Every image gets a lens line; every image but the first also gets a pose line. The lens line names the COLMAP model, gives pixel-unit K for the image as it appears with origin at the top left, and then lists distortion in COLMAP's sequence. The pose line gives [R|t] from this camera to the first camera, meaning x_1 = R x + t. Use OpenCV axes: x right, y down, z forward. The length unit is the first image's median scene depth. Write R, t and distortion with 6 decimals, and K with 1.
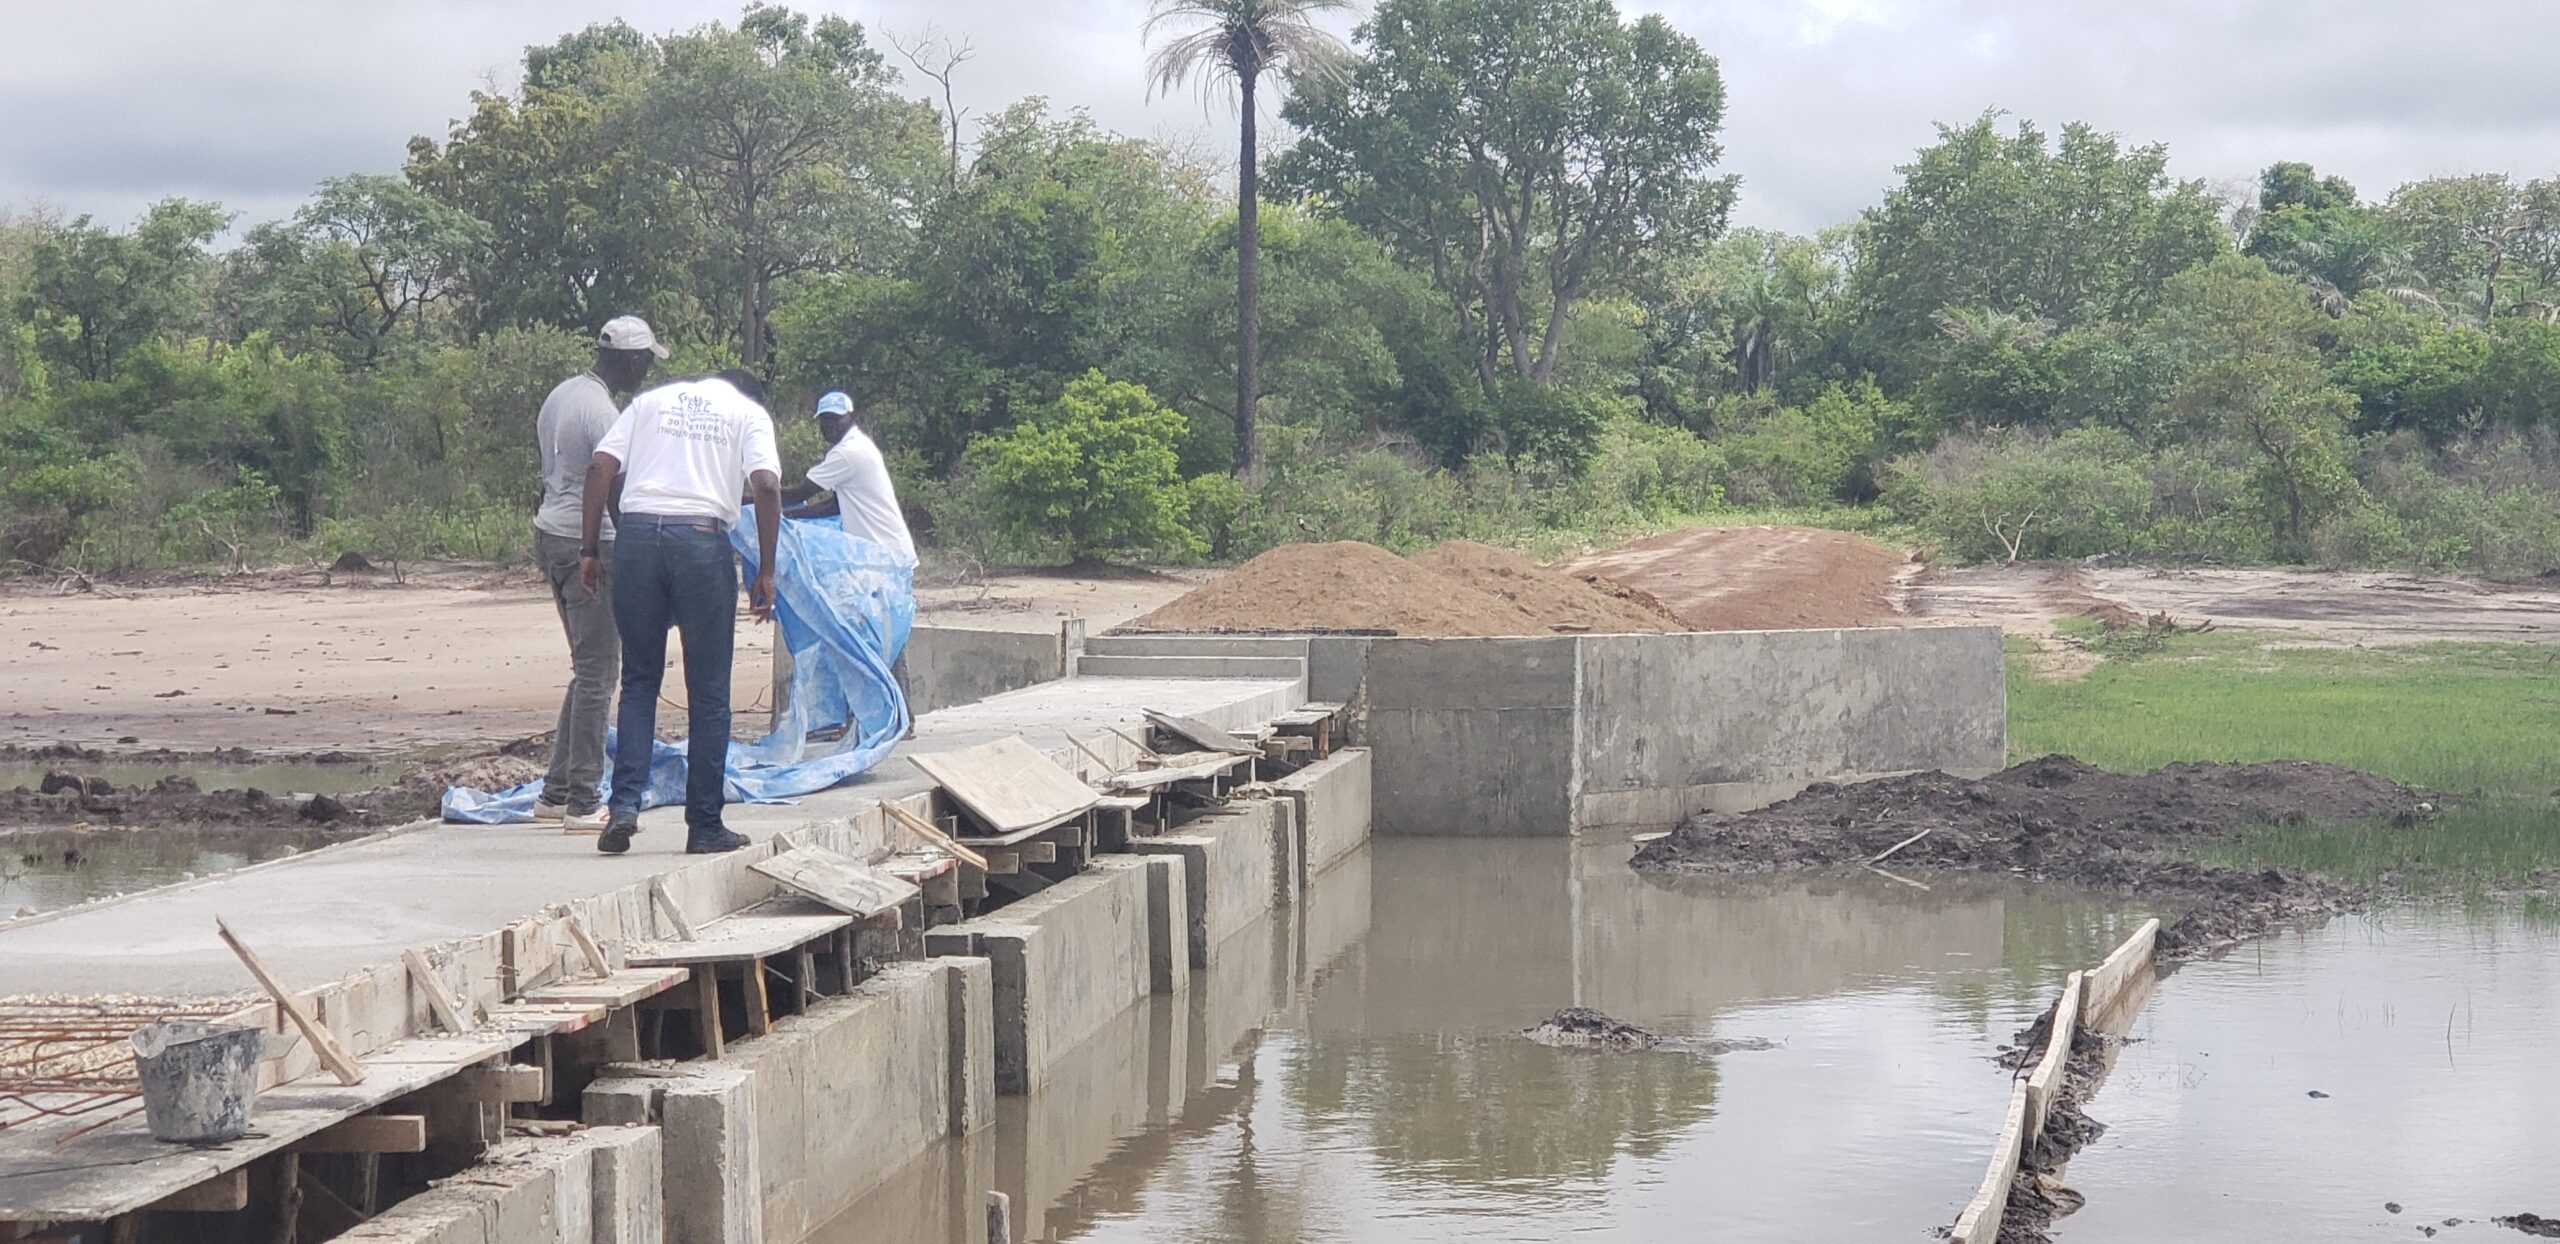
lens RADIAL K [[4717.2, 0, 1267.5], [0, 4717.2, 739.2], [0, 0, 1]] dist [0.367087, -1.925402]
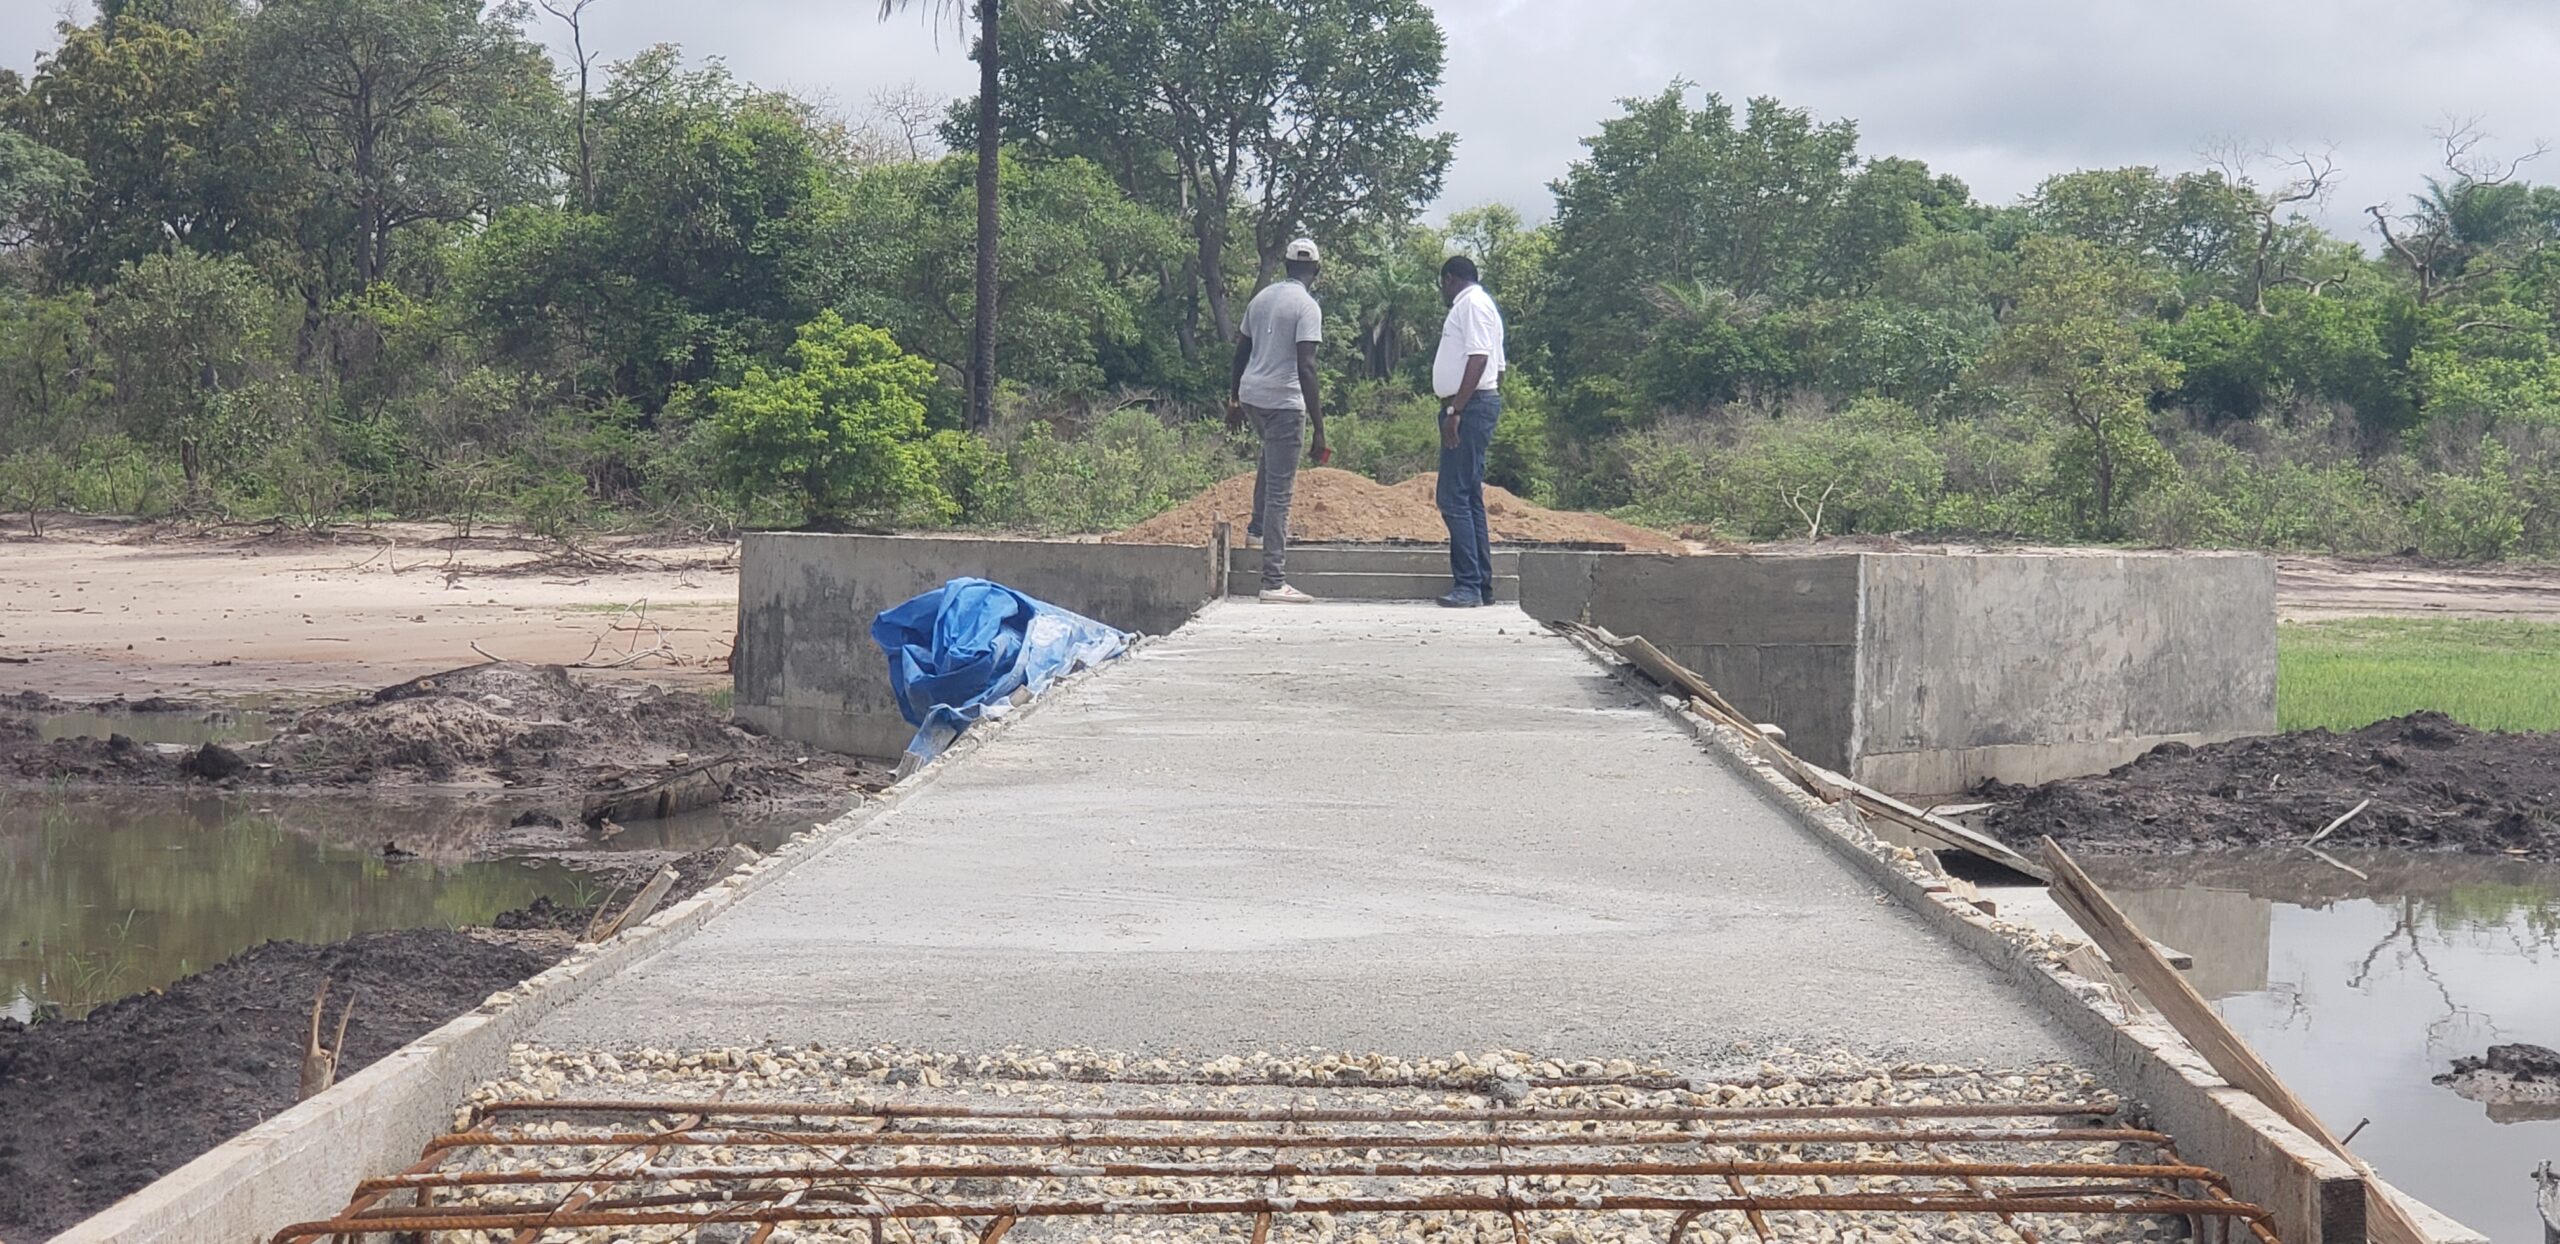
lens RADIAL K [[4717.2, 0, 1267.5], [0, 4717.2, 739.2], [0, 0, 1]] dist [0.367087, -1.925402]
pose [[0.995064, 0.008573, 0.098860, -0.039395], [-0.008563, 0.999963, -0.000520, 0.003673], [-0.098861, -0.000329, 0.995101, 0.080650]]
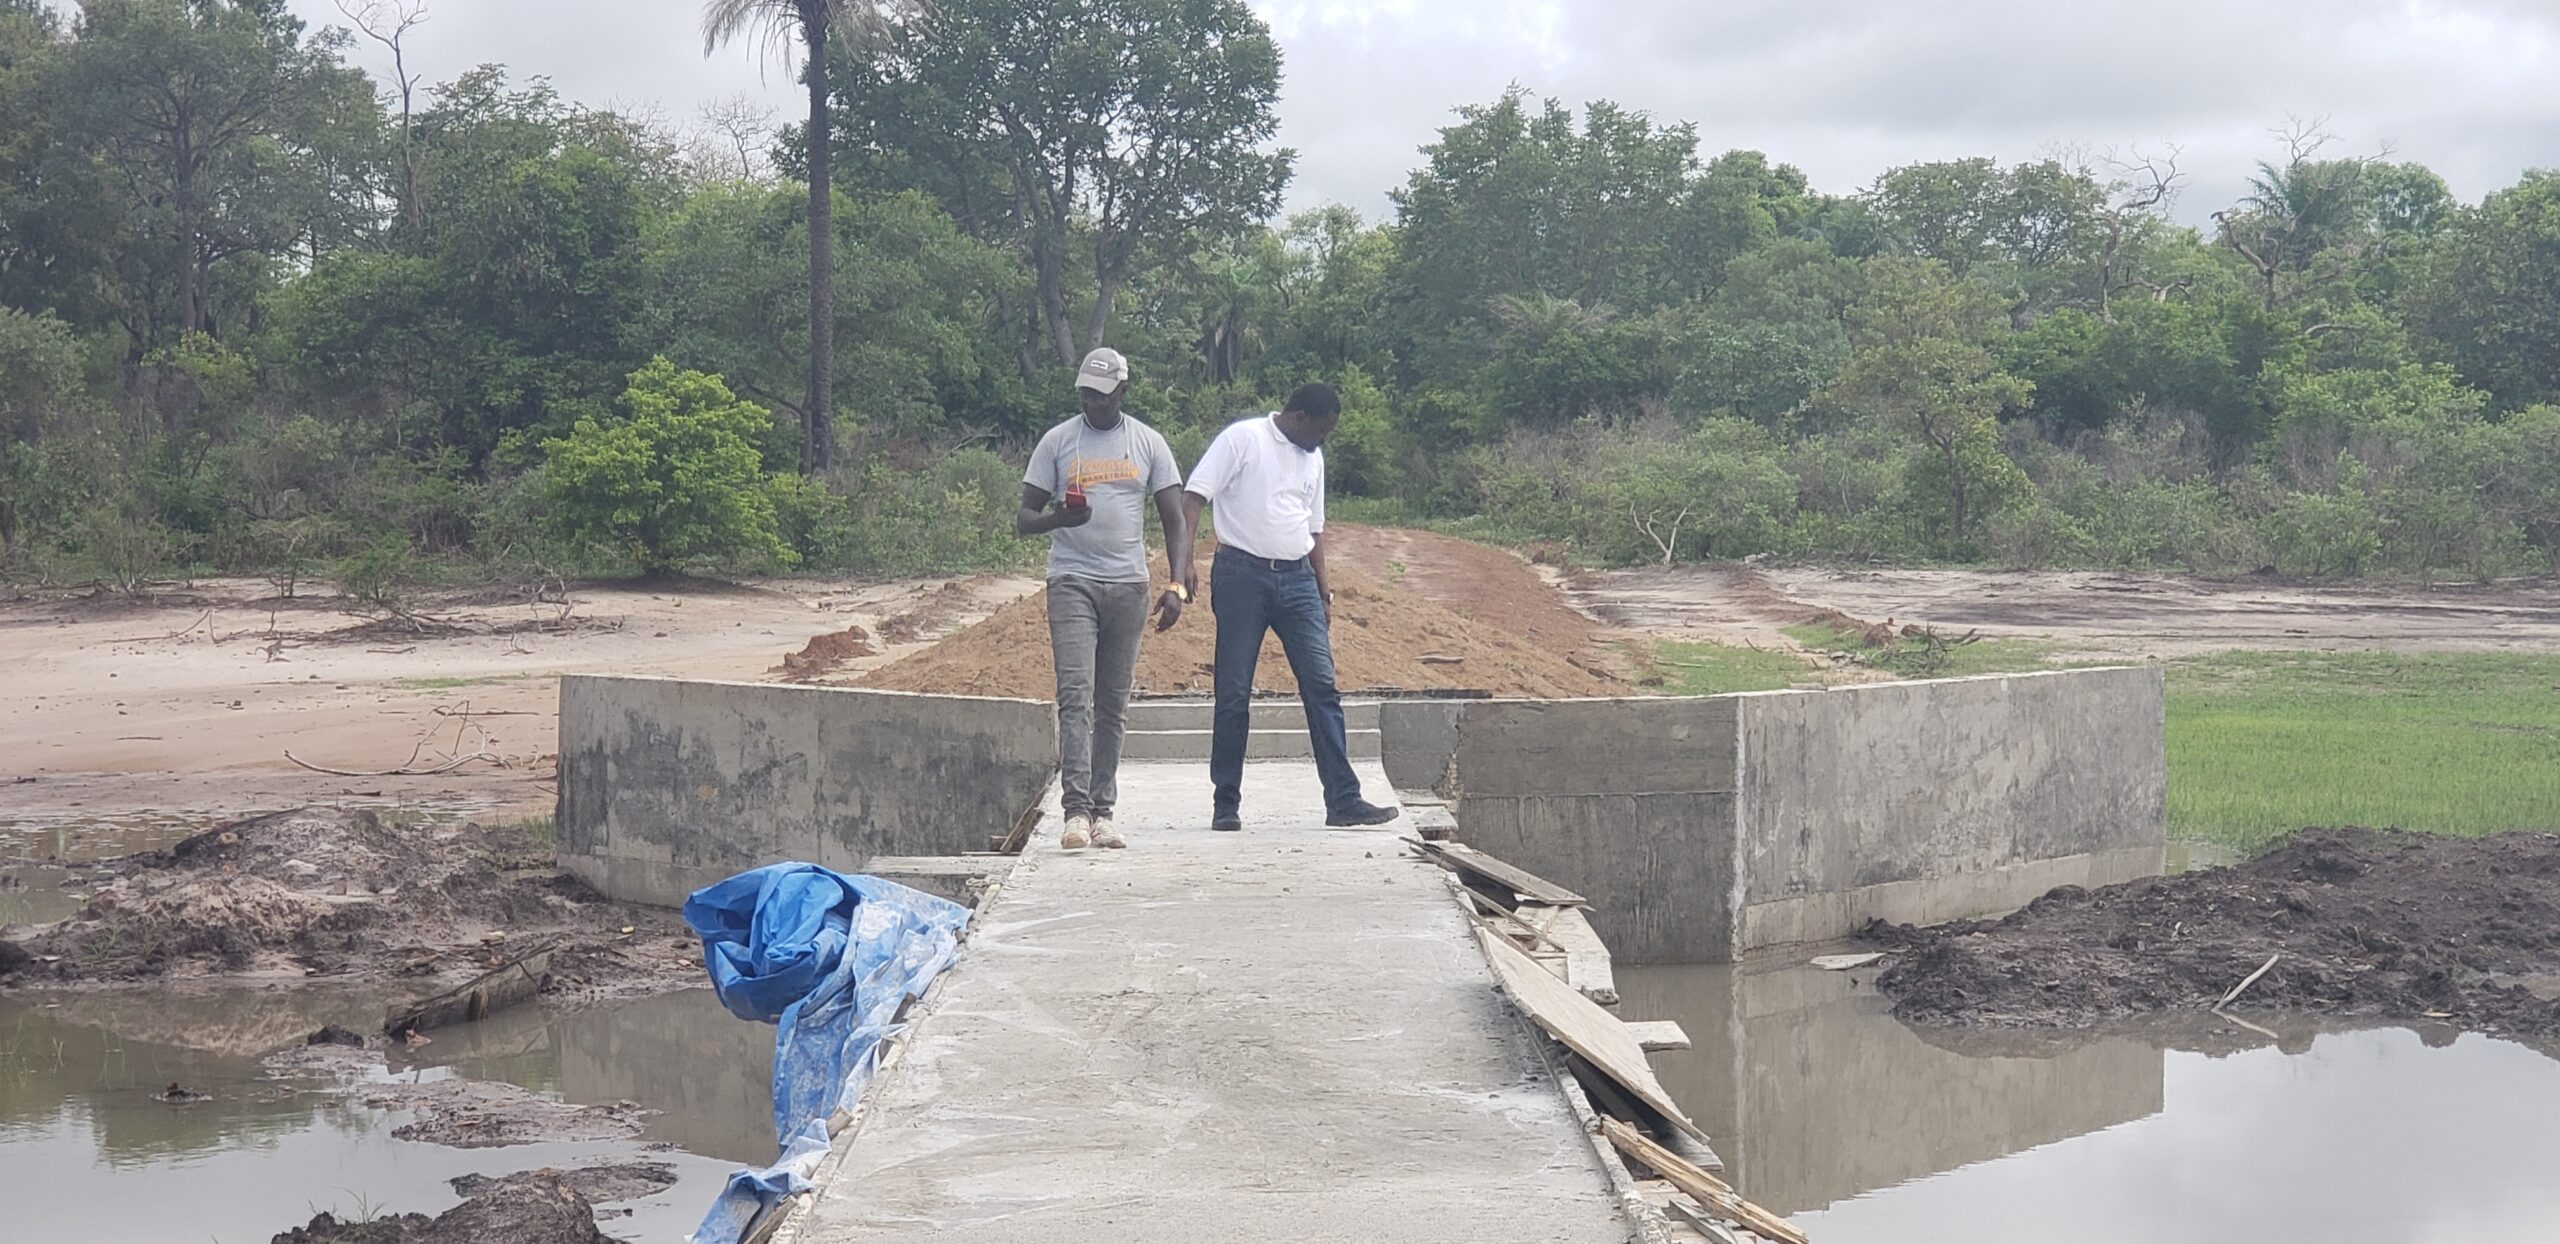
lens RADIAL K [[4717.2, 0, 1267.5], [0, 4717.2, 739.2], [0, 0, 1]] dist [0.367087, -1.925402]
pose [[0.991403, -0.015692, 0.129899, -0.037816], [0.015496, 0.999877, 0.002520, -0.006405], [-0.129923, -0.000485, 0.991524, 0.095457]]
